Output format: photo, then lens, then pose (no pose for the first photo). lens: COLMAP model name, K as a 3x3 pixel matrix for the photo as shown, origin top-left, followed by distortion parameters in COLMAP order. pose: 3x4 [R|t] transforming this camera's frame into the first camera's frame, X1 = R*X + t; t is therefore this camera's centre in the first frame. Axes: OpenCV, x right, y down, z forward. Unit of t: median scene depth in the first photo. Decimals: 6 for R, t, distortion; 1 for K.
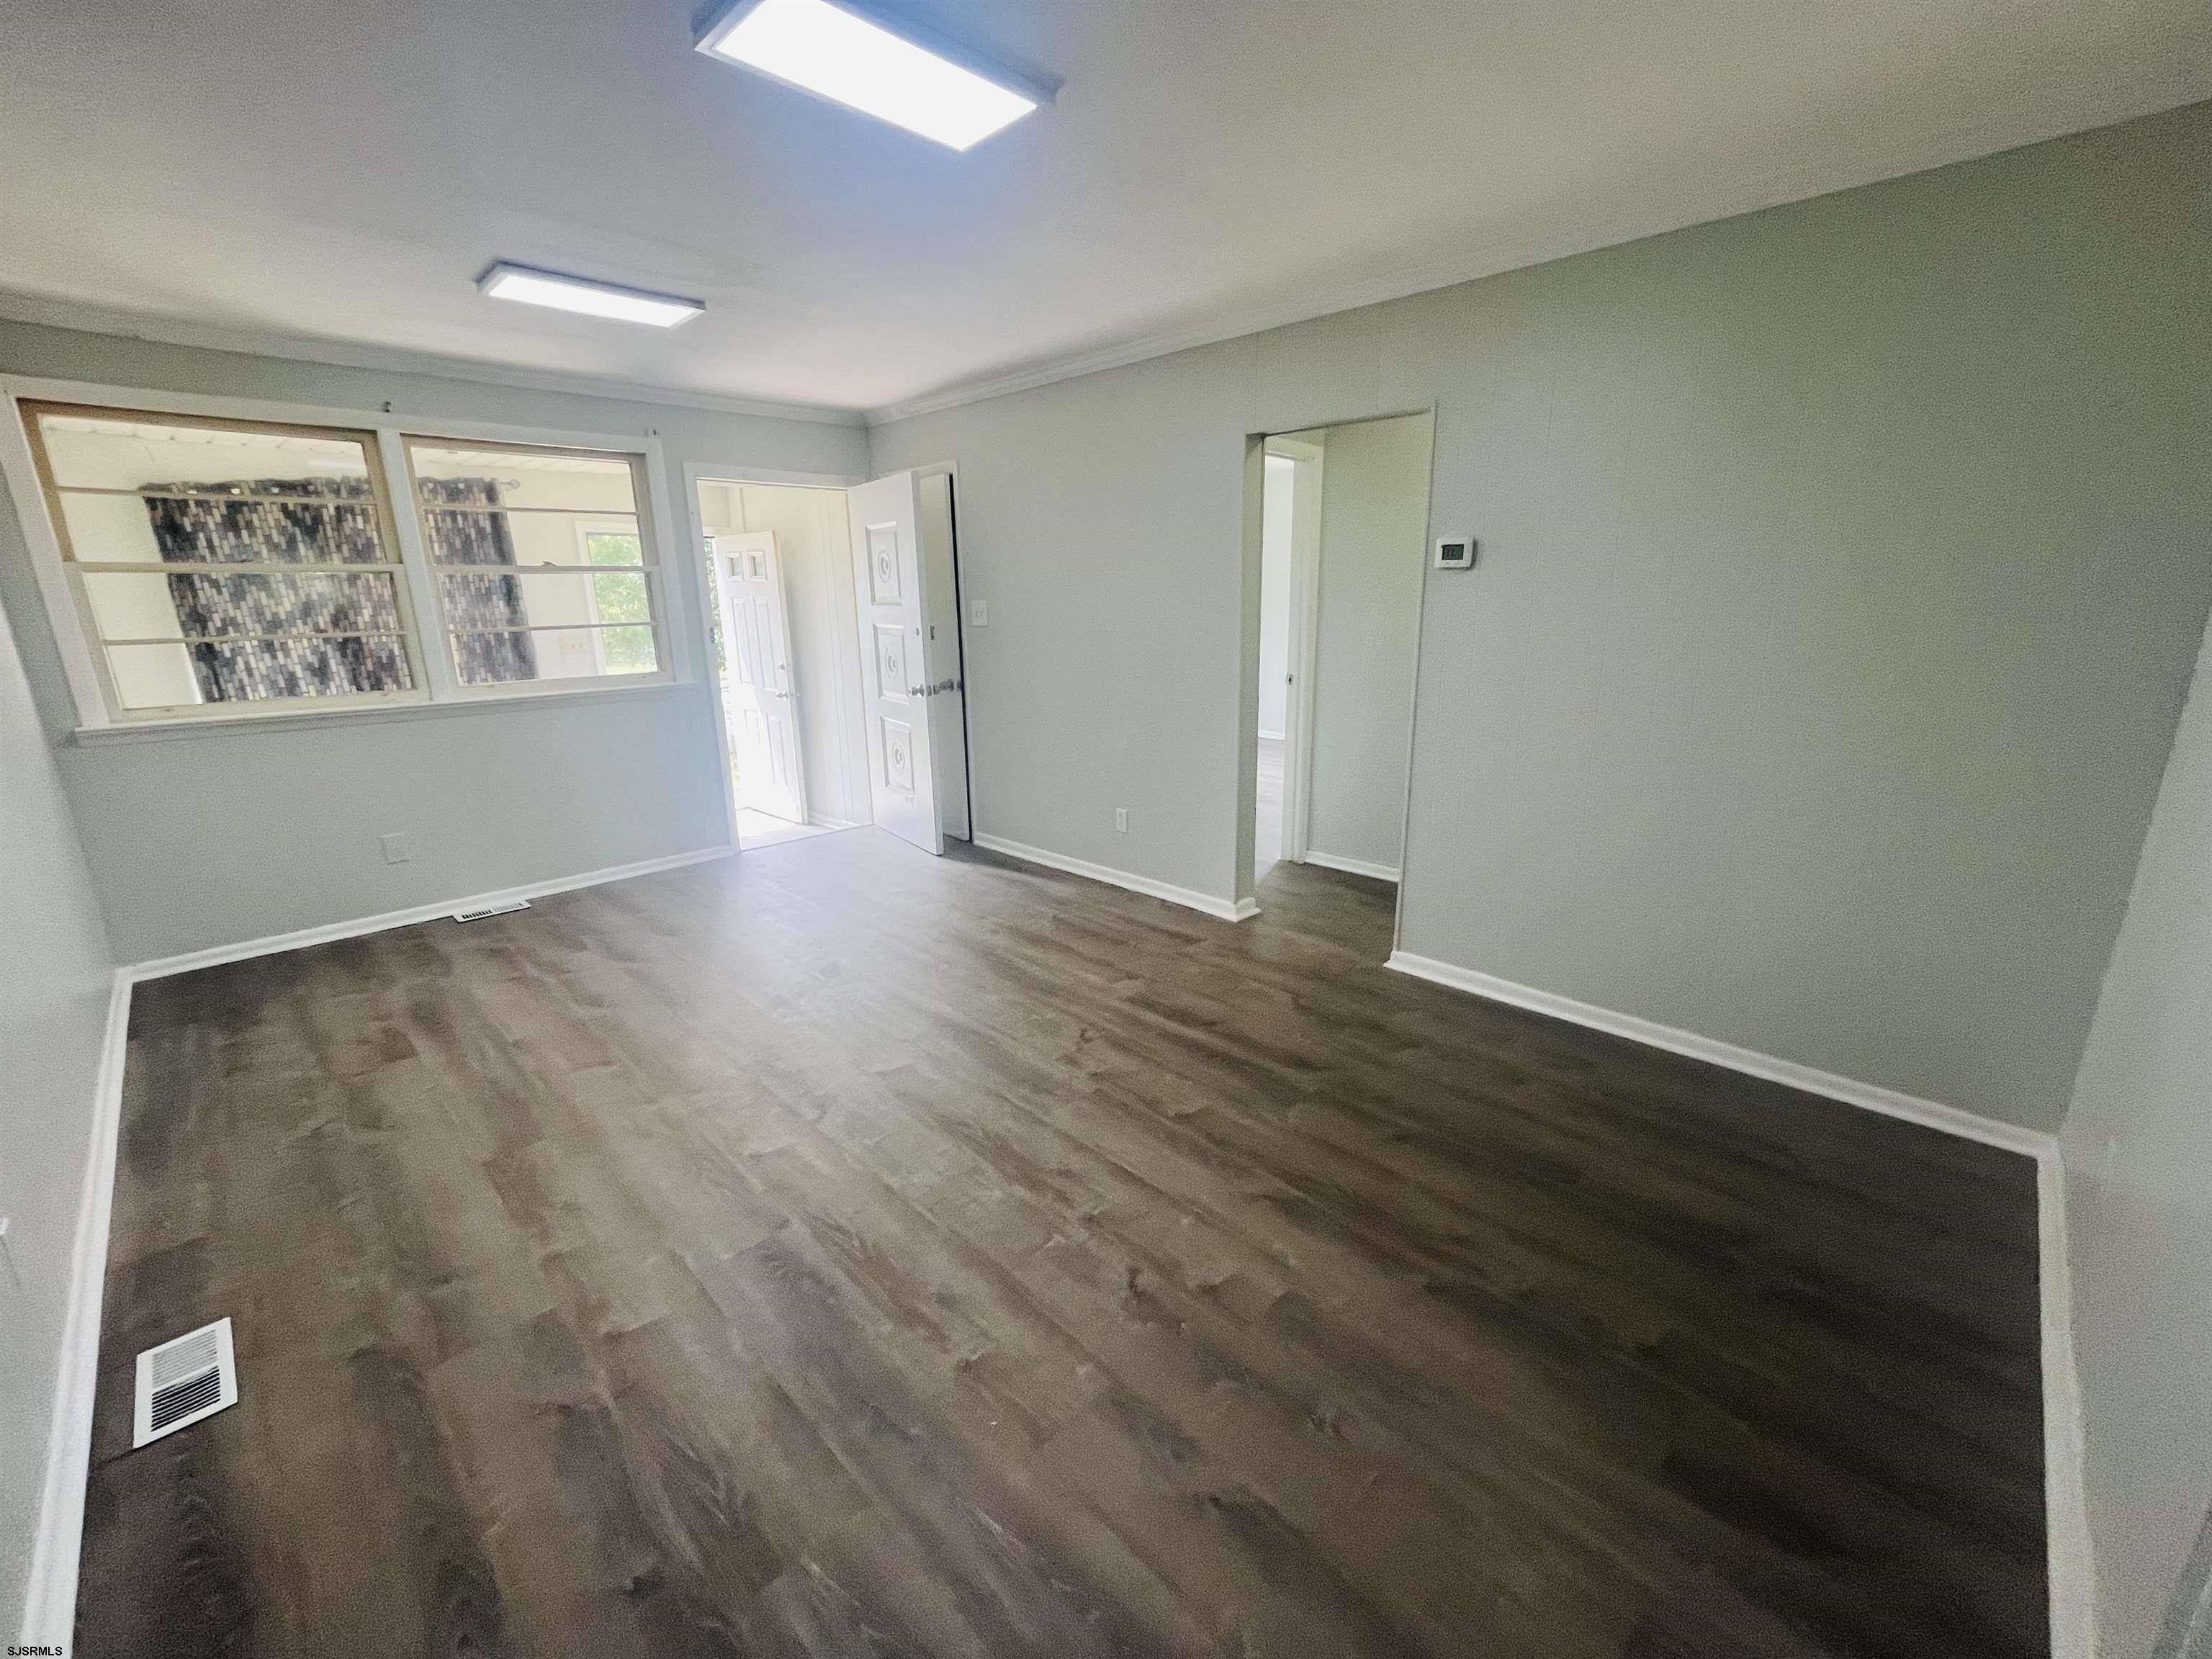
lens RADIAL K [[908.1, 0, 1104.6], [0, 908.1, 839.2], [0, 0, 1]] dist [-0.001127, -0.000008]
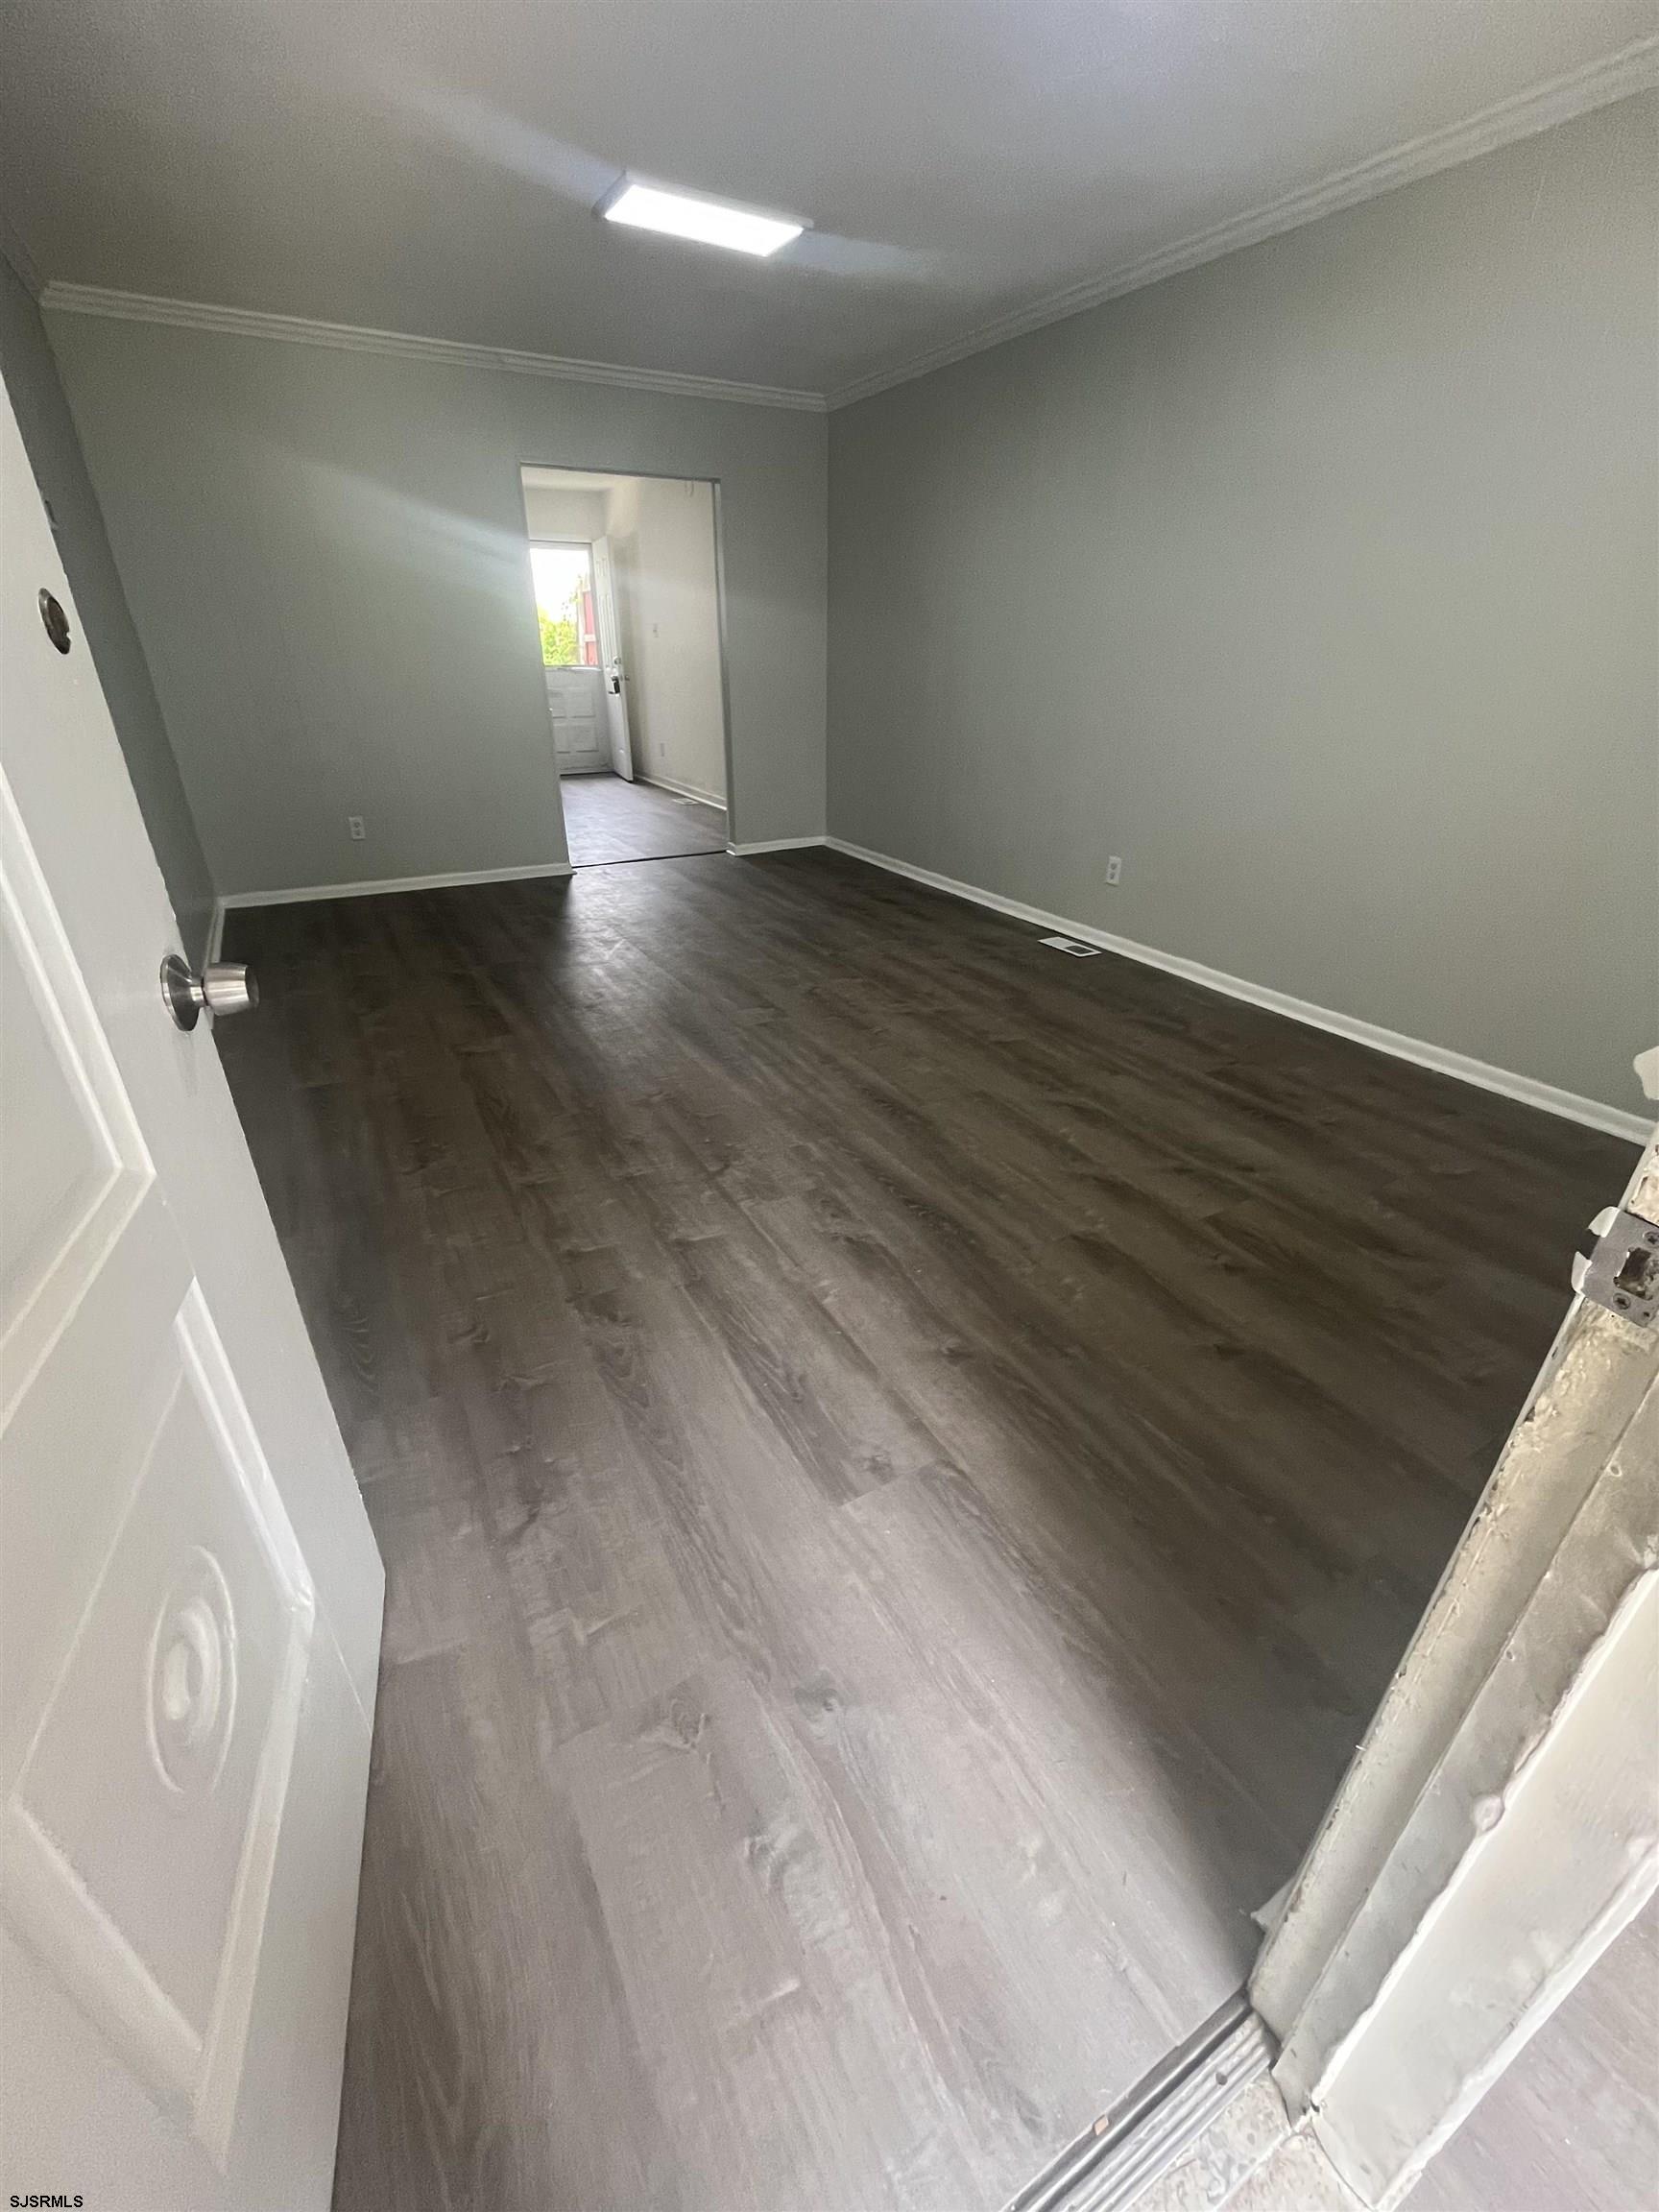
lens RADIAL K [[908.1, 0, 832.8], [0, 908.1, 1103.4], [0, 0, 1]] dist [-0.001127, -0.000008]
pose [[-0.962740, -0.117818, 0.243415, -0.550017], [0.076140, 0.745600, 0.662030, -0.379868], [-0.259489, 0.655897, -0.708848, 1.639903]]
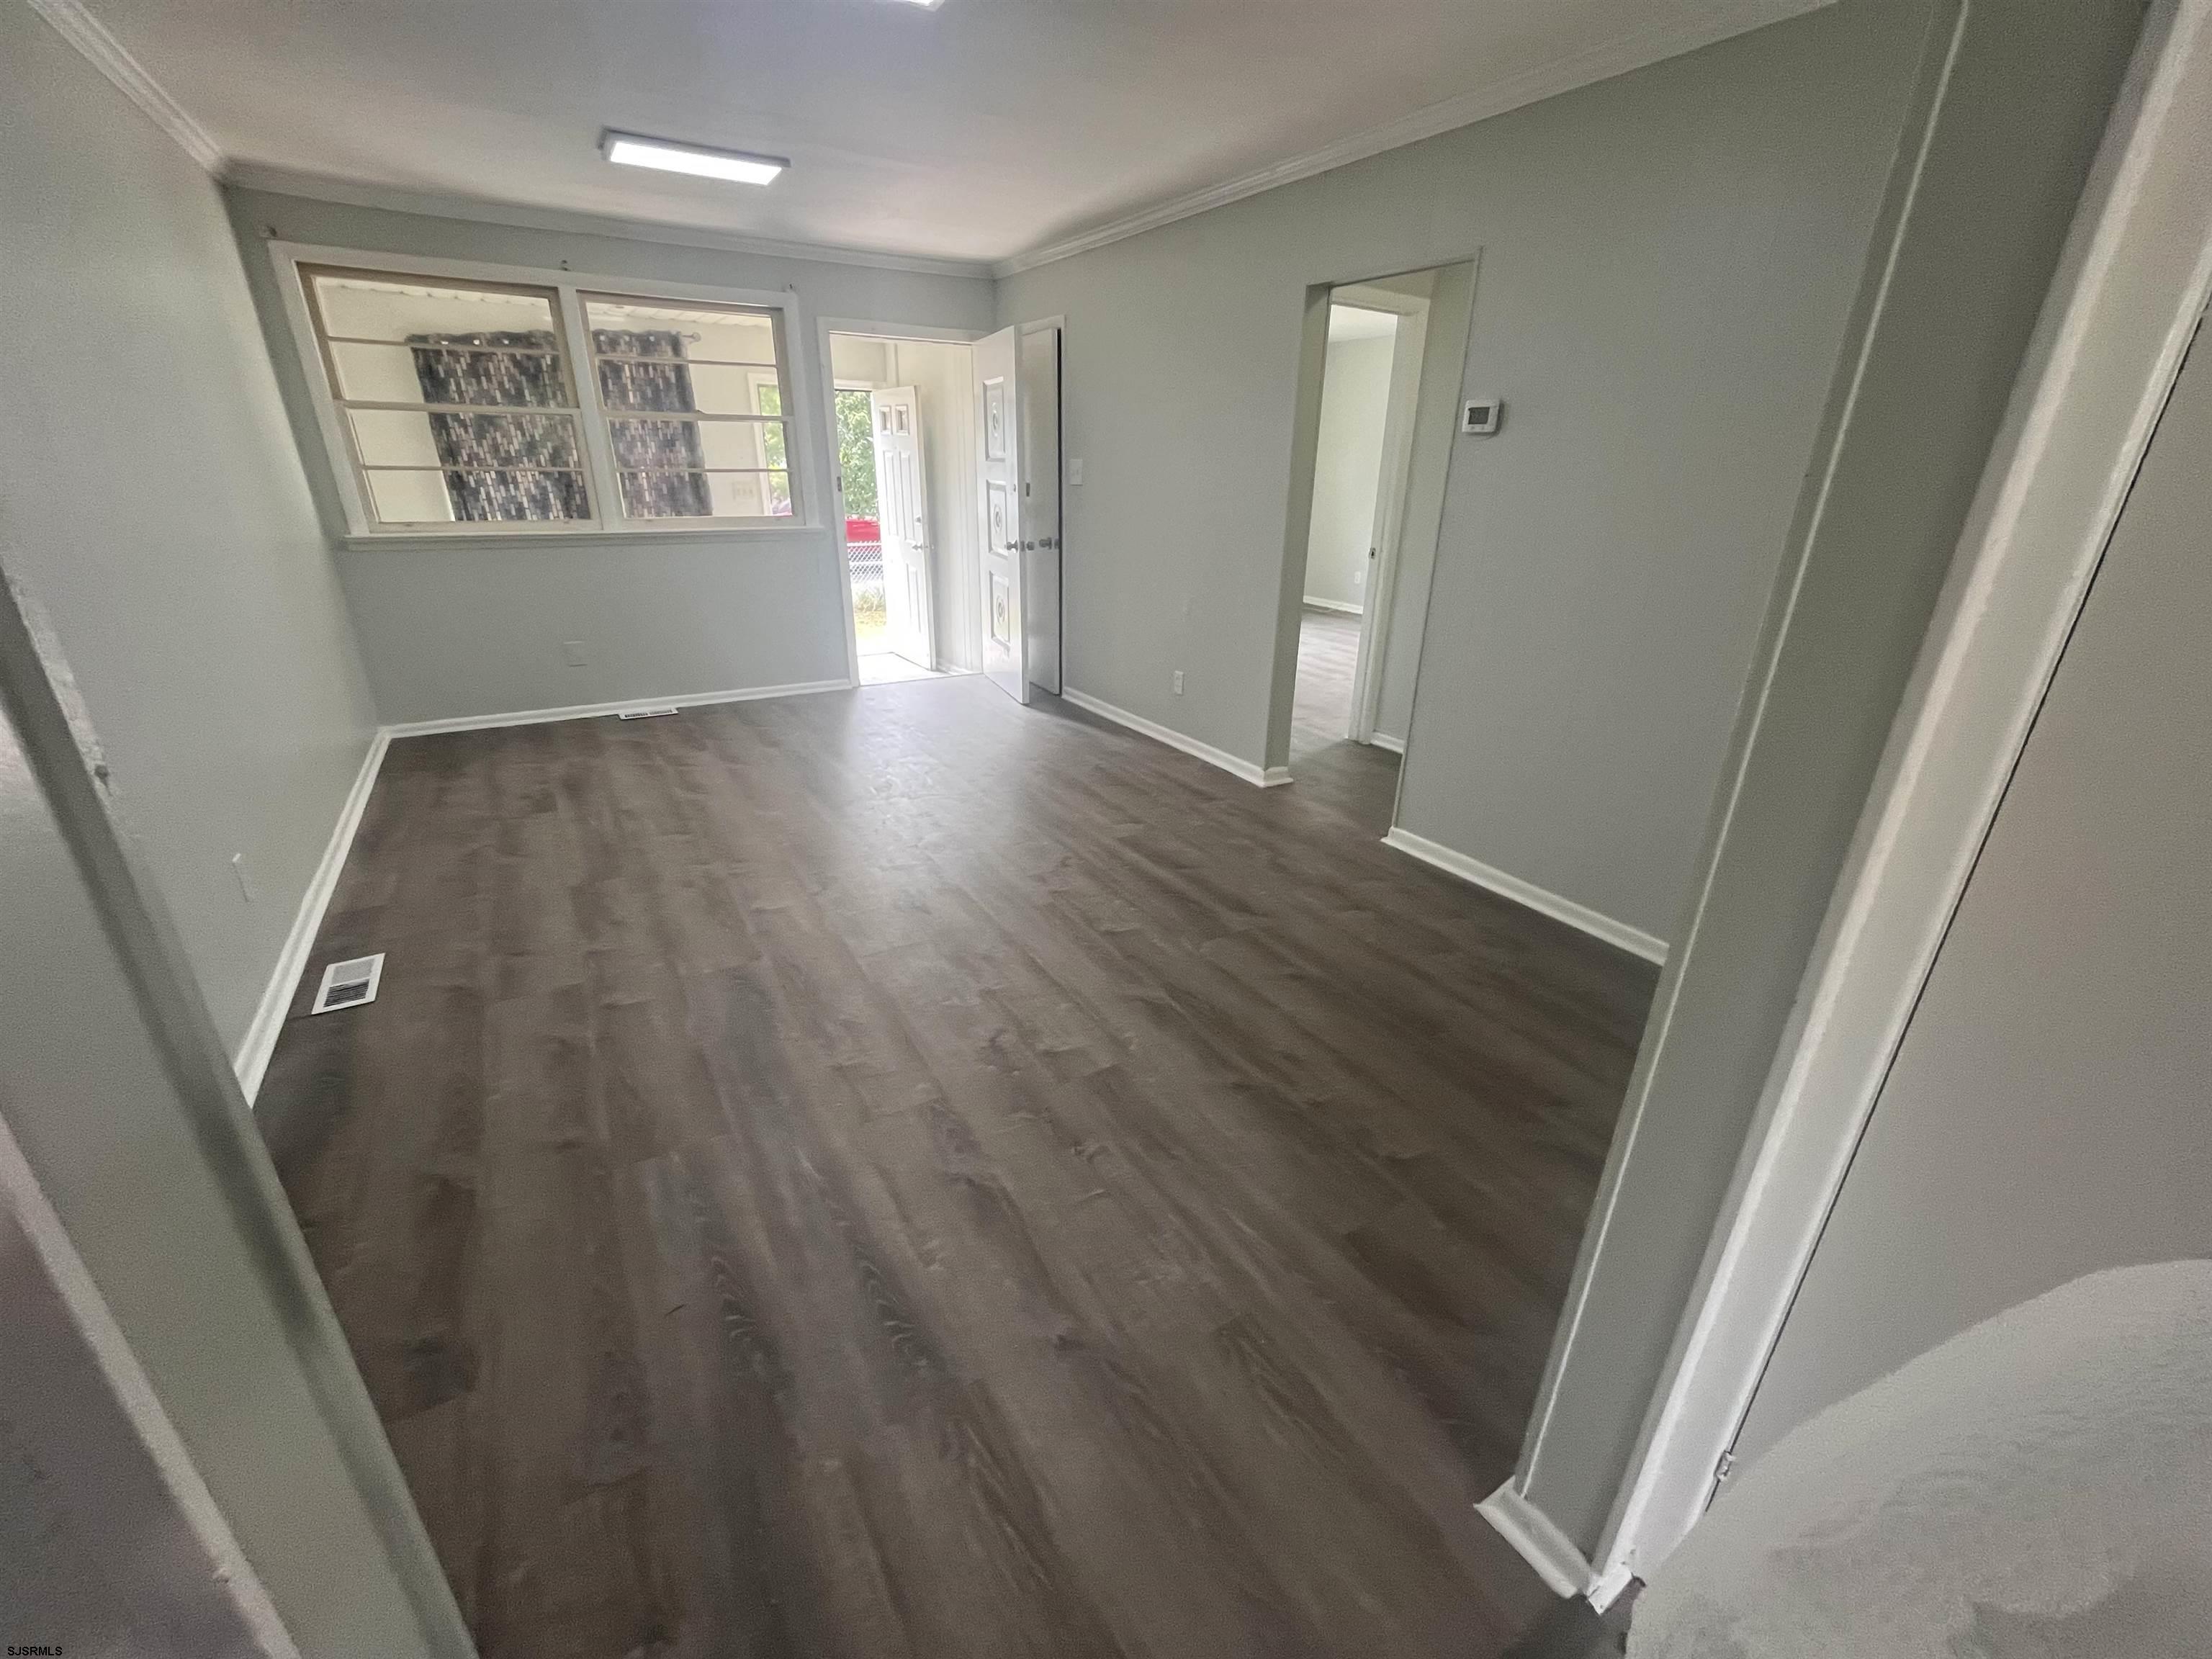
lens RADIAL K [[908.1, 0, 1100.6], [0, 908.1, 836.2], [0, 0, 1]] dist [-0.001127, -0.000008]
pose [[0.970688, 0.119382, -0.208599, 0.229175], [-0.092275, 0.986513, 0.135194, 0.027758], [0.221925, -0.111983, 0.968612, -0.063568]]
